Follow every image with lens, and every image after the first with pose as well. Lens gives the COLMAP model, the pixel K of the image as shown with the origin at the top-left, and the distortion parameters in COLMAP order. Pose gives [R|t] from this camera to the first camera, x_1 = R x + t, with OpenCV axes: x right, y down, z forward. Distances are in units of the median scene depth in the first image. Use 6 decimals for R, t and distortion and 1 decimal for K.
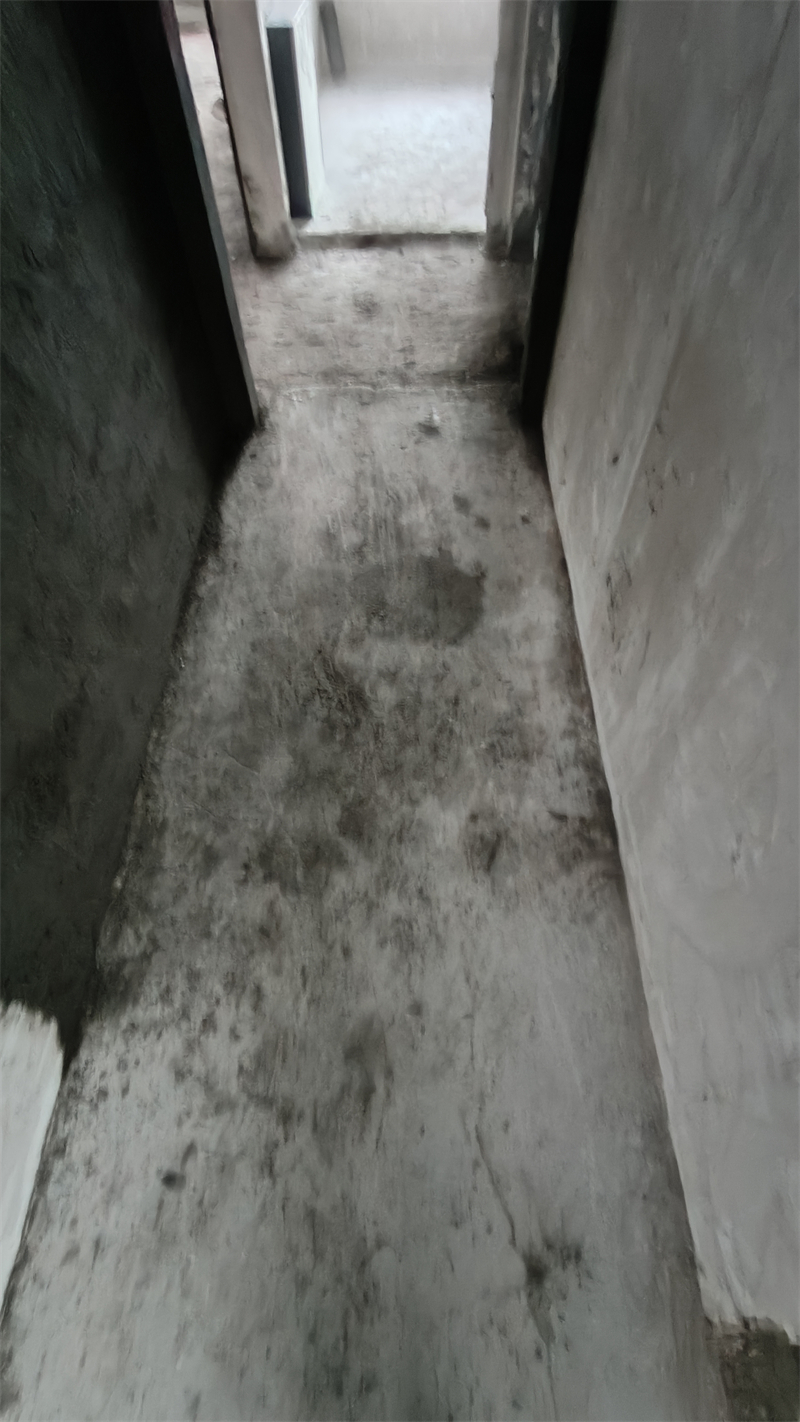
lens RADIAL K [[651.4, 0, 403.0], [0, 651.4, 711.4], [0, 0, 1]] dist [-0.002504, 0.000093]
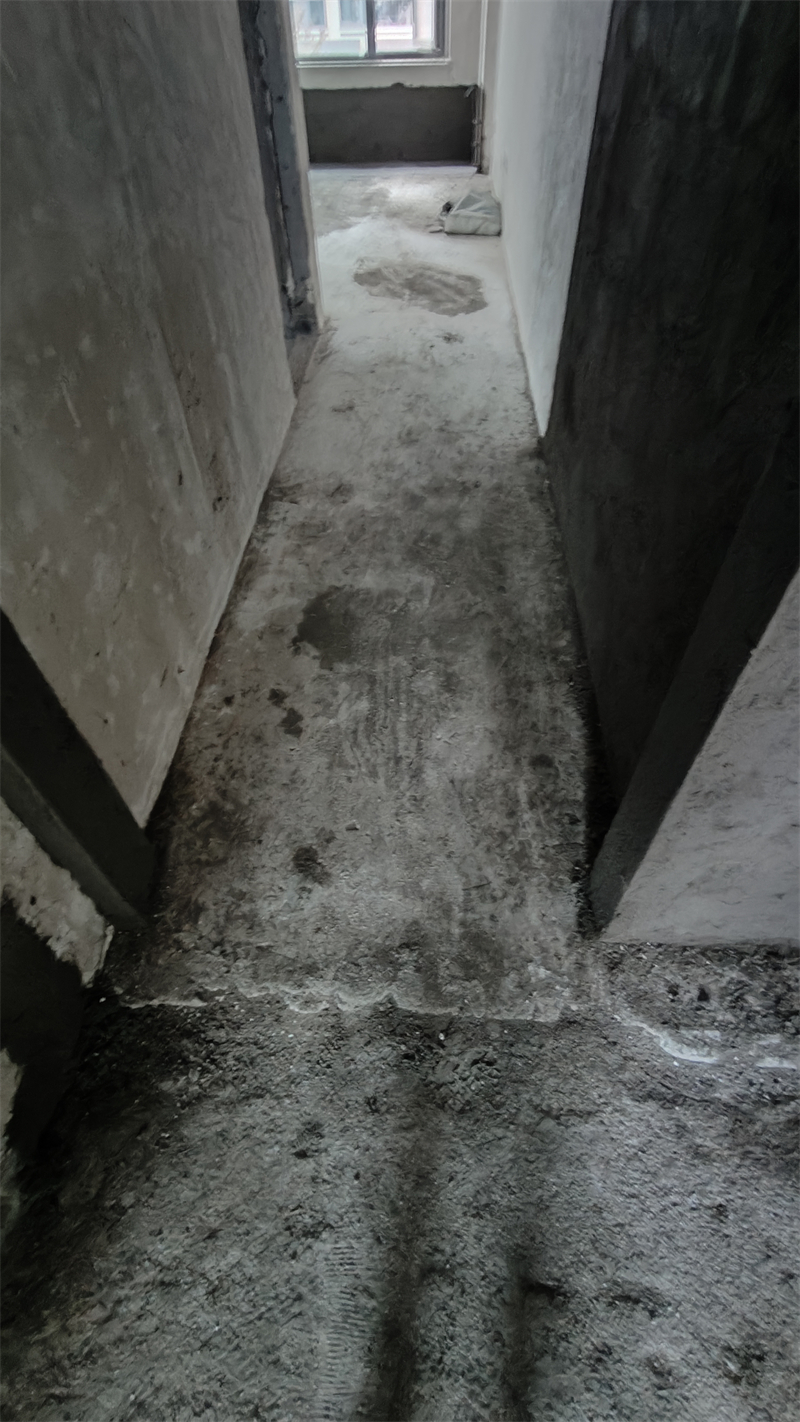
lens RADIAL K [[651.4, 0, 405.3], [0, 651.4, 714.6], [0, 0, 1]] dist [-0.002504, 0.000093]
pose [[-0.998714, -0.006980, 0.050215, -0.105588], [0.050320, -0.257201, 0.965047, -1.247123], [0.006179, 0.966333, 0.257221, 0.867633]]
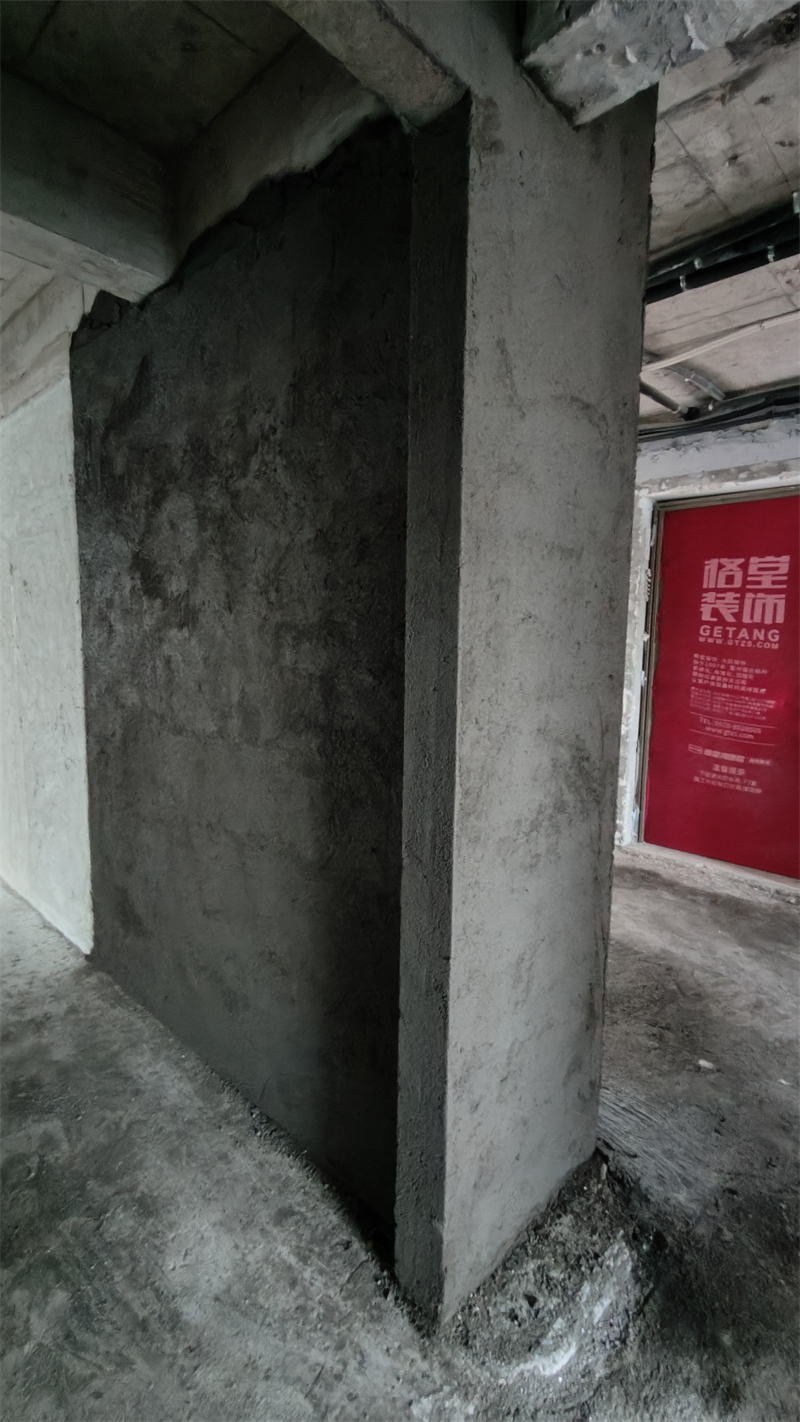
lens RADIAL K [[651.4, 0, 402.6], [0, 651.4, 713.7], [0, 0, 1]] dist [-0.002504, 0.000093]
pose [[-0.690852, 0.092801, -0.717015, 0.208975], [-0.600429, 0.478807, 0.640491, -1.385440], [0.402751, 0.873001, -0.275064, 0.872610]]
